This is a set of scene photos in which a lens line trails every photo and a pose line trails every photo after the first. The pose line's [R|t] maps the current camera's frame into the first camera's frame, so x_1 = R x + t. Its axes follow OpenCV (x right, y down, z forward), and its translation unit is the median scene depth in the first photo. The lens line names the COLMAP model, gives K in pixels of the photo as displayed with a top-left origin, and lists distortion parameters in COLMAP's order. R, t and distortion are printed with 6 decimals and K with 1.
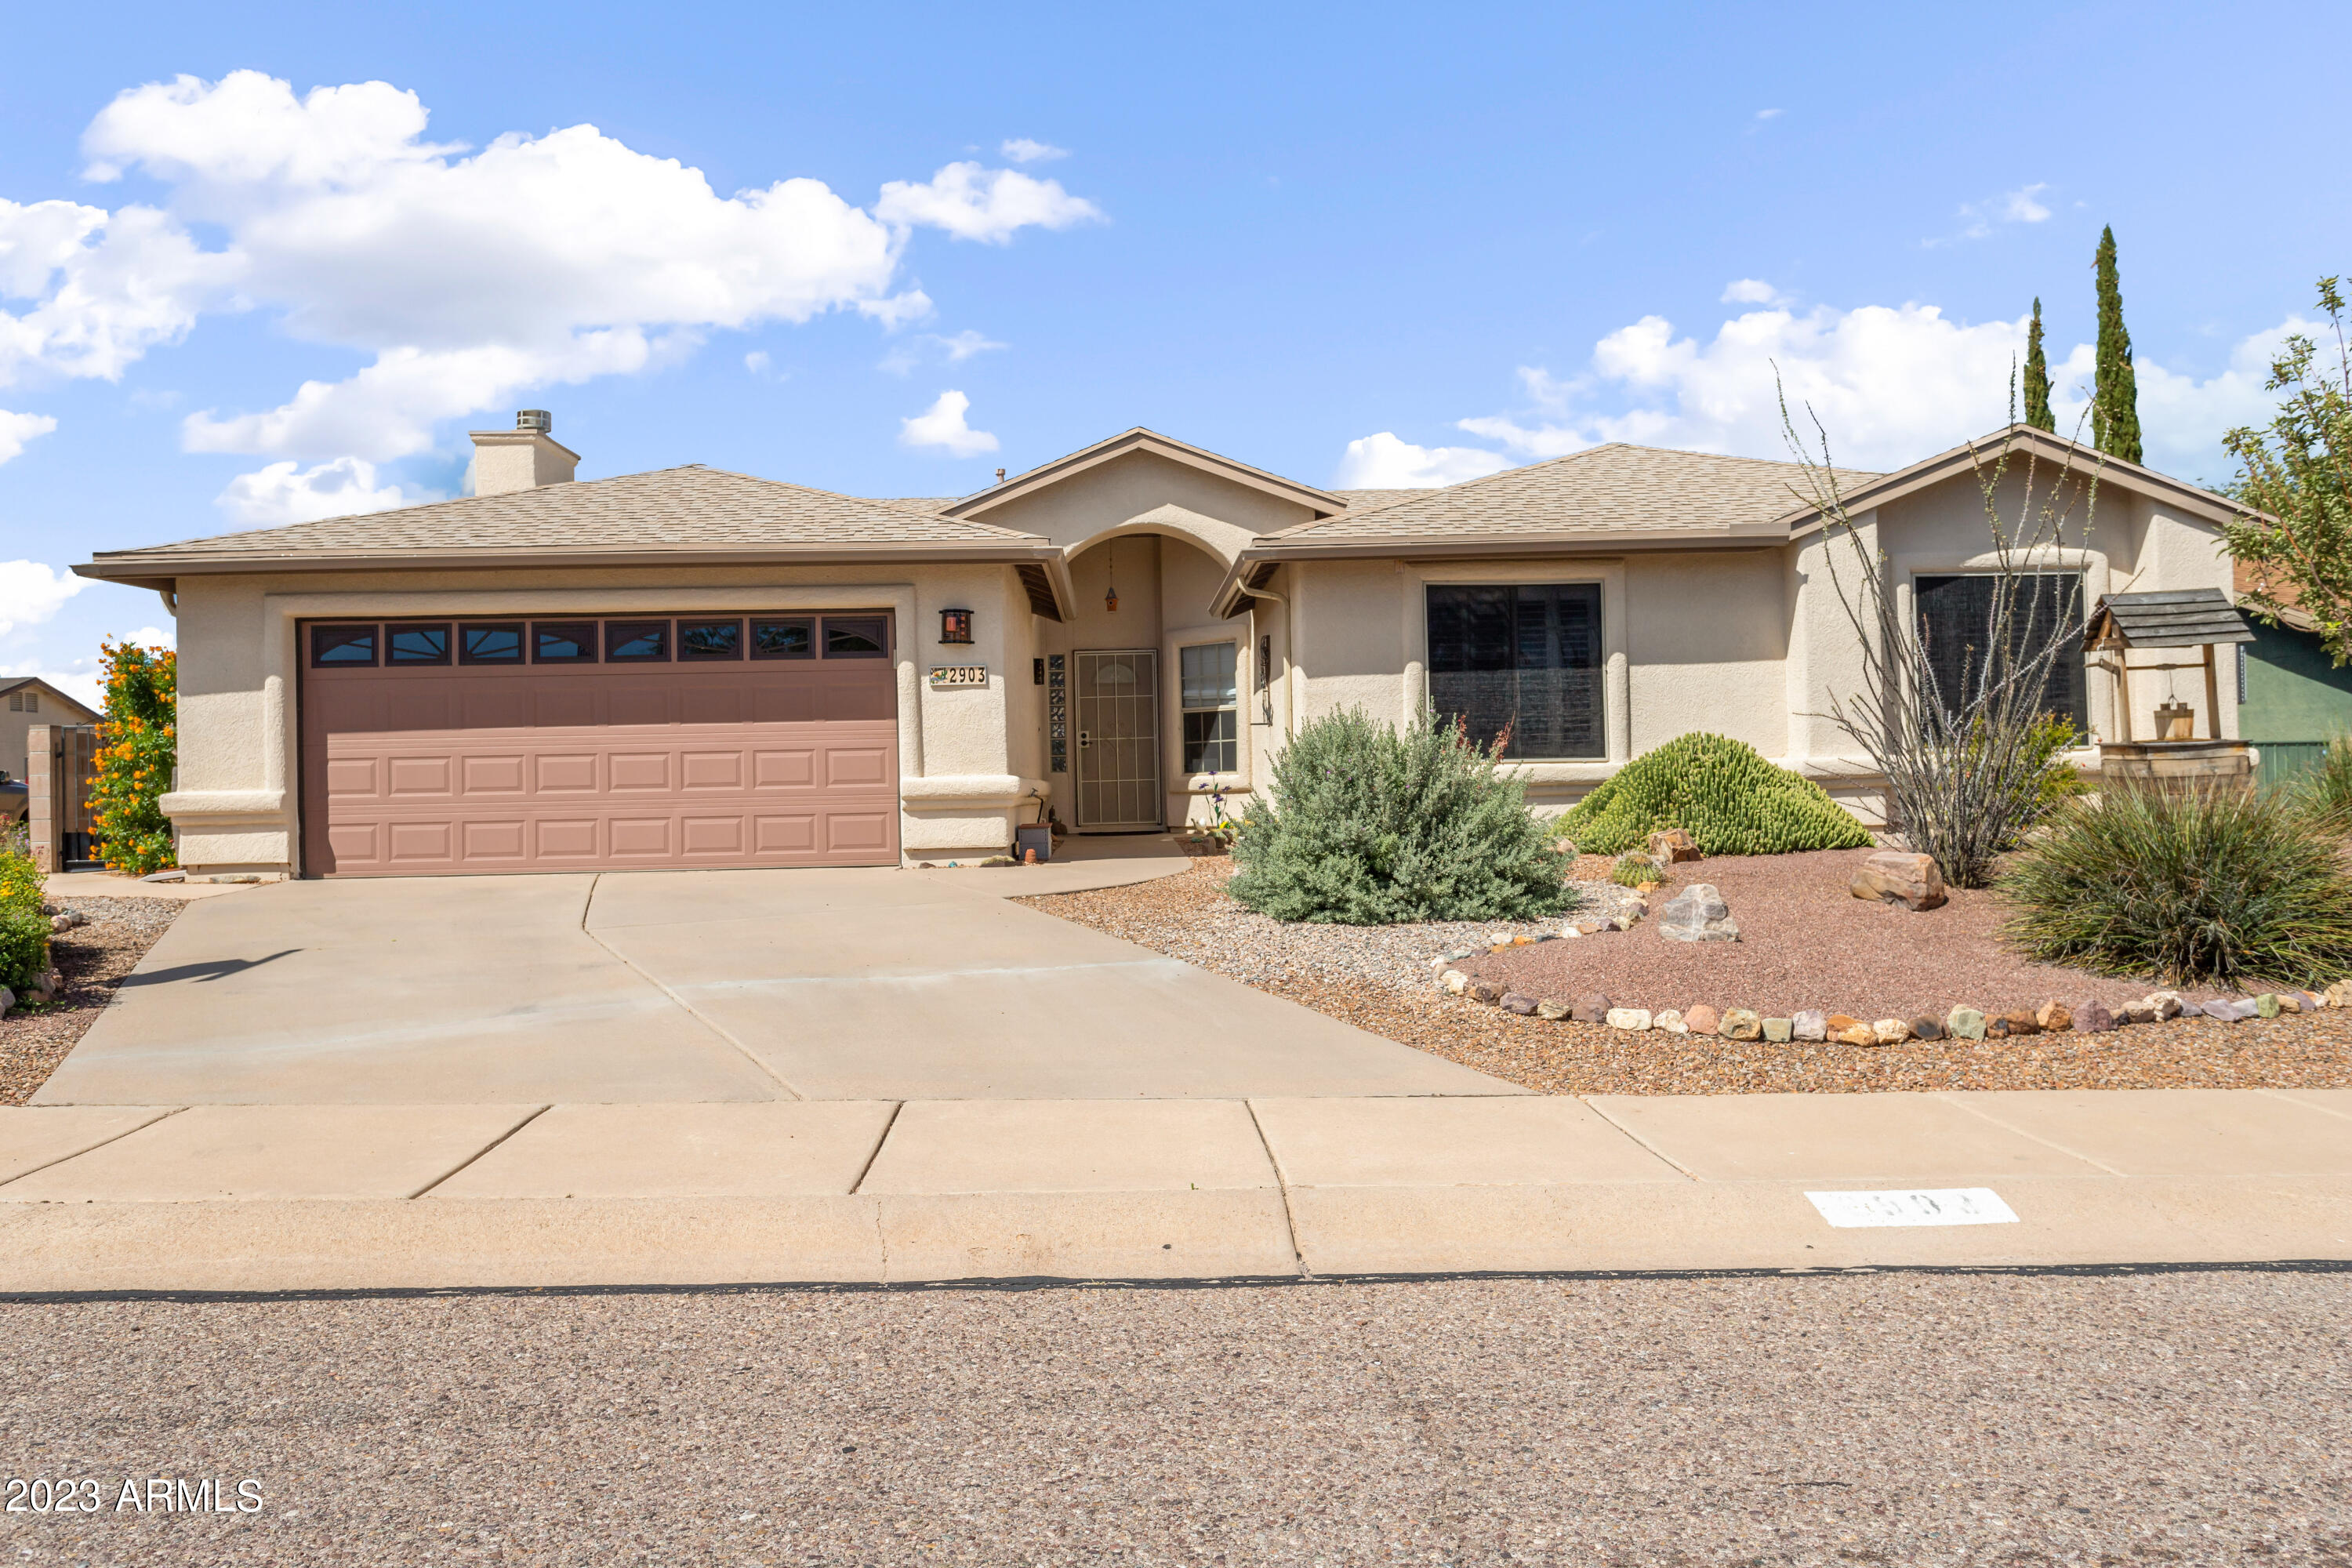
lens RADIAL K [[1783.2, 0, 1176.0], [0, 1783.2, 784.0], [0, 0, 1]] dist [0.001829, 0.000732]
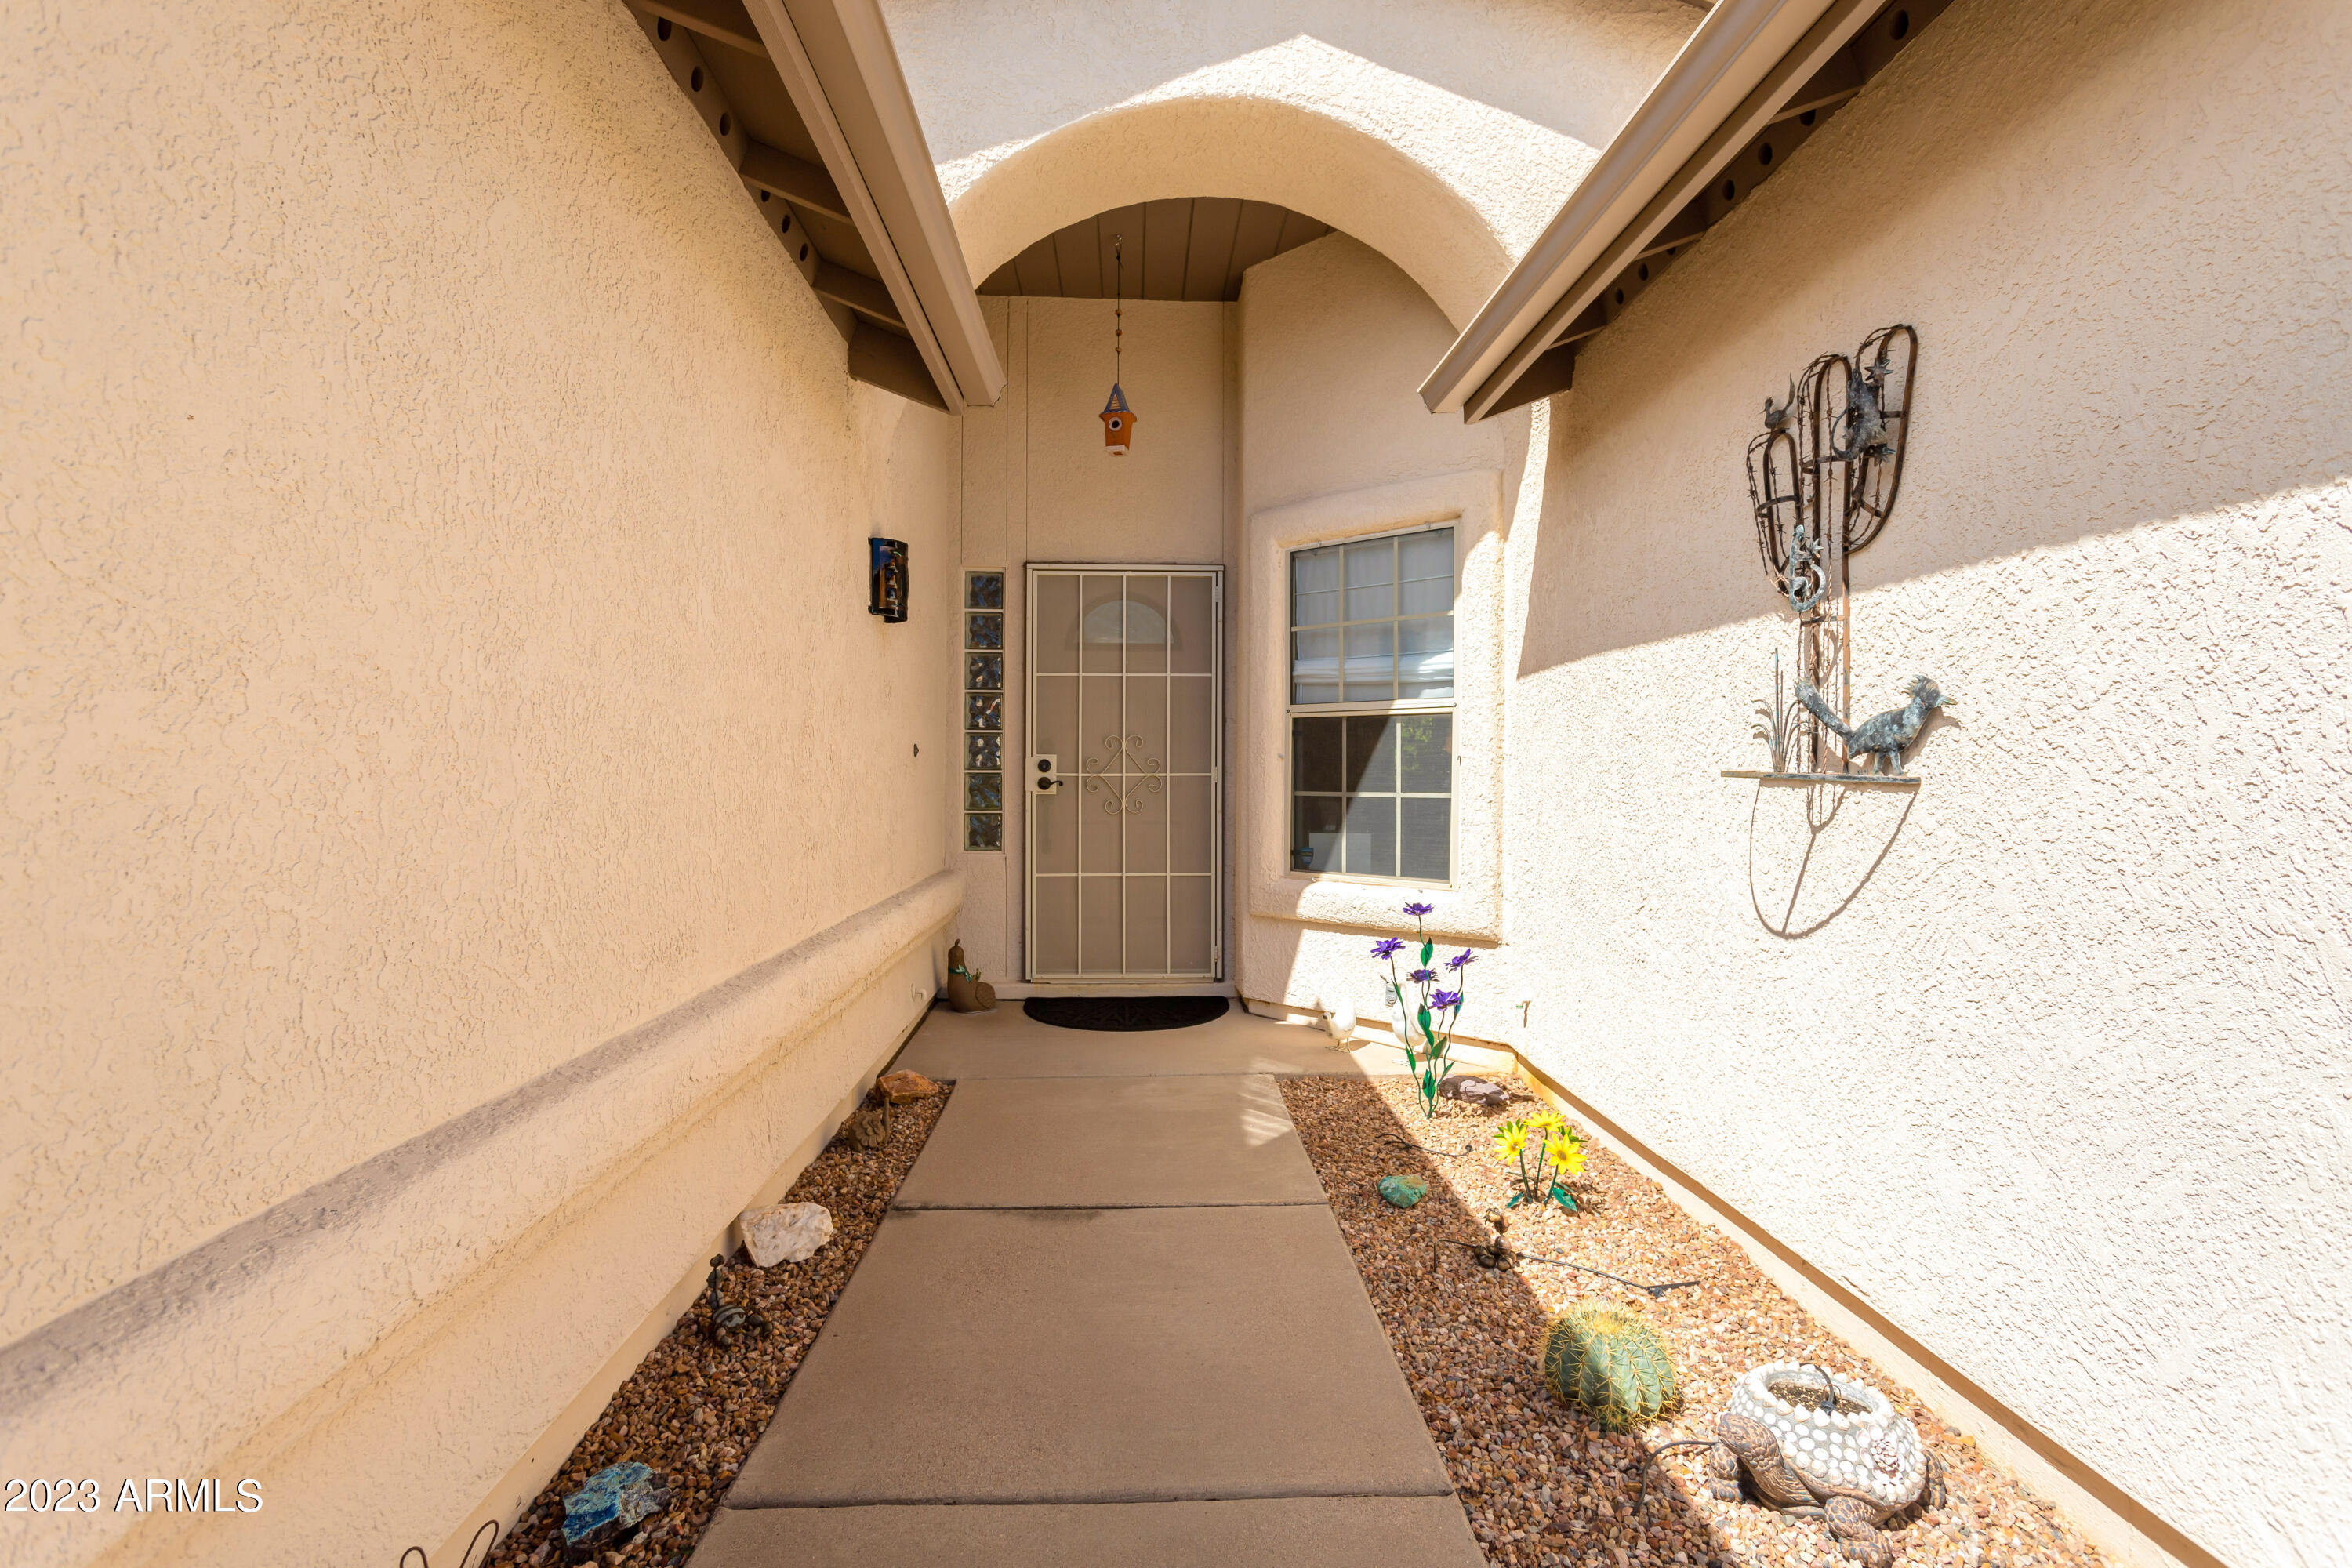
lens RADIAL K [[1123.9, 0, 1185.6], [0, 1123.9, 761.7], [0, 0, 1]] dist [0.002260, 0.000296]
pose [[0.999614, 0.027782, -0.000459, -0.019154], [-0.027785, 0.999401, -0.020610, -0.024719], [-0.000113, 0.020615, 0.999787, 0.757270]]
